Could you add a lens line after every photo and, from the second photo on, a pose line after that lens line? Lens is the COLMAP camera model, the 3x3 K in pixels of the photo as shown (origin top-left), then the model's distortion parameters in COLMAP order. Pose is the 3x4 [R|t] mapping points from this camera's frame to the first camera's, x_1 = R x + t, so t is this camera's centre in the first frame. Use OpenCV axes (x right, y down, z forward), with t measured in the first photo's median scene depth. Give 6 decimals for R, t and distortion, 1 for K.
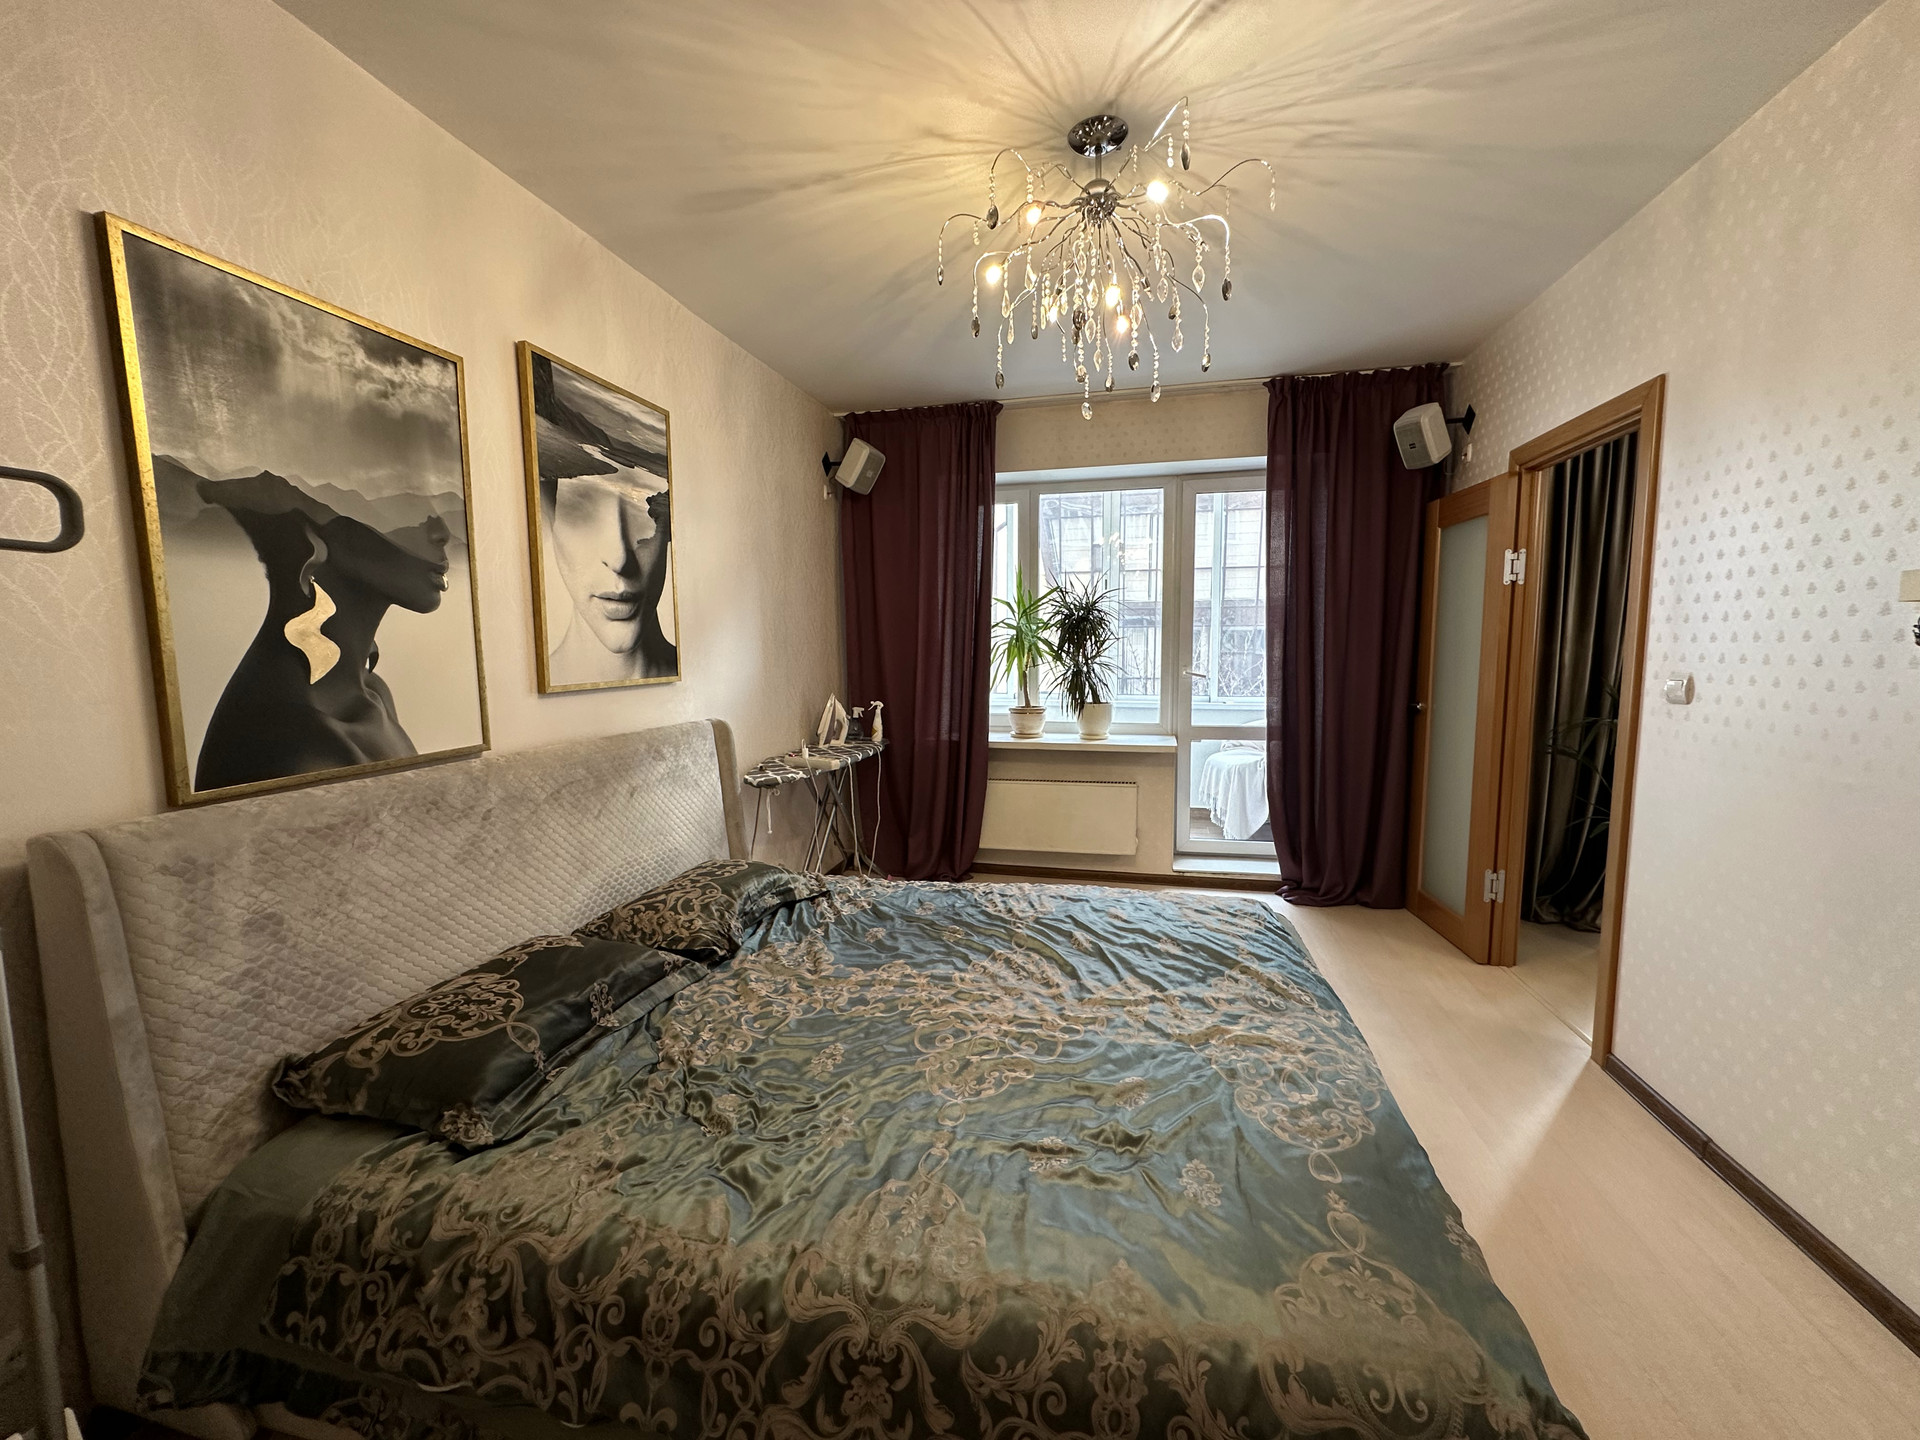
lens RADIAL K [[762.0, 0, 960.0], [0, 762.0, 720.0], [0, 0, 1]] dist [-0.000245, -0.000004]
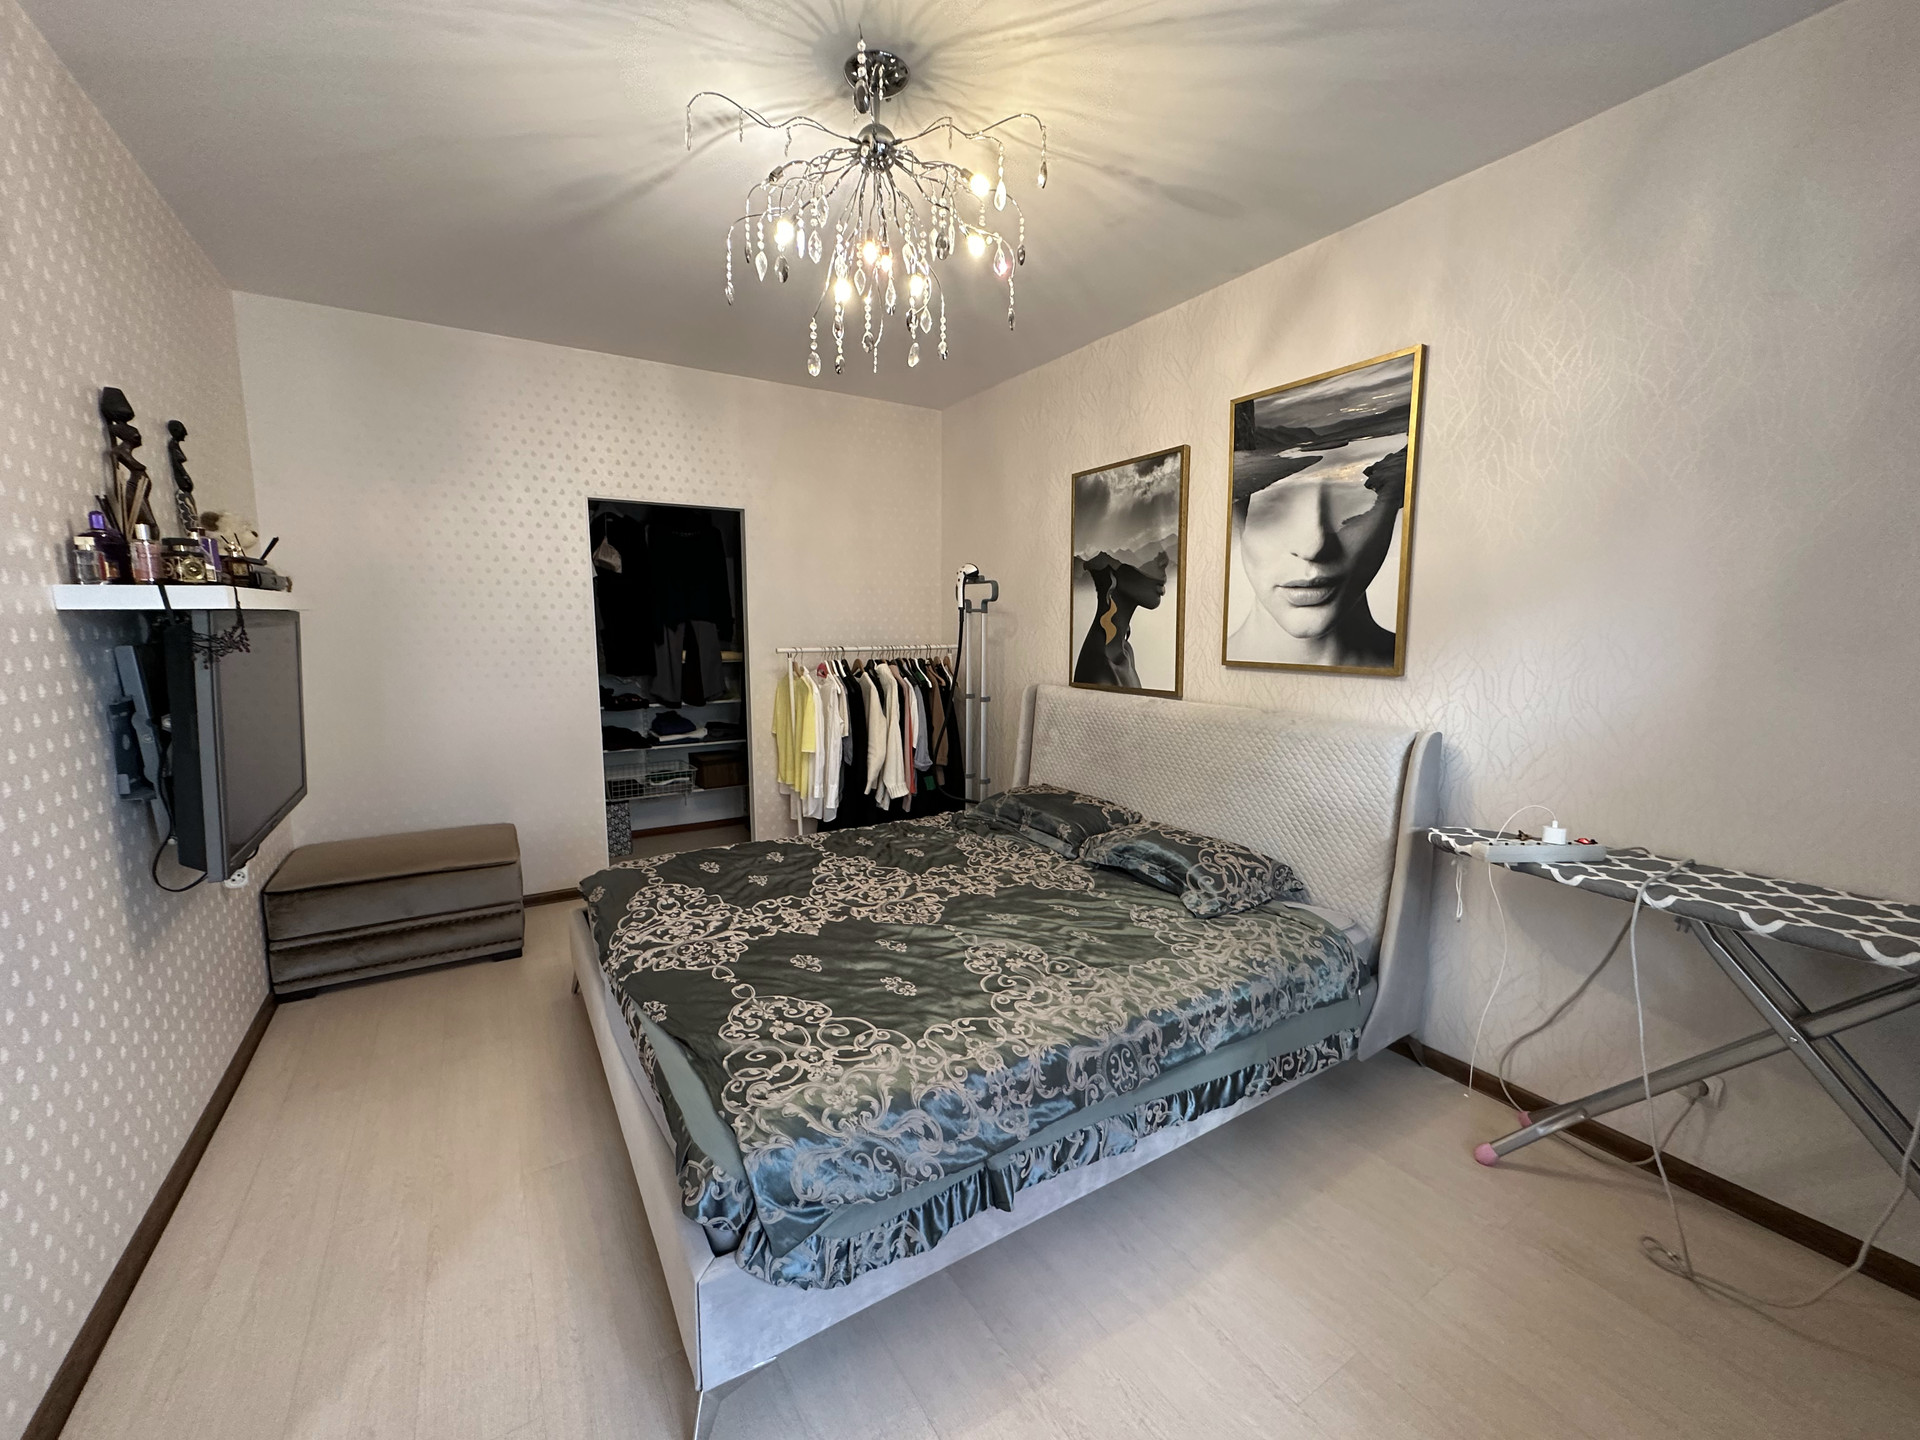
lens RADIAL K [[762.0, 0, 960.0], [0, 762.0, 720.0], [0, 0, 1]] dist [-0.000245, -0.000004]
pose [[-0.703855, 0.094951, -0.703969, 0.716881], [-0.070656, 0.976753, 0.202388, -0.177666], [0.706821, 0.192192, -0.680784, 1.594630]]
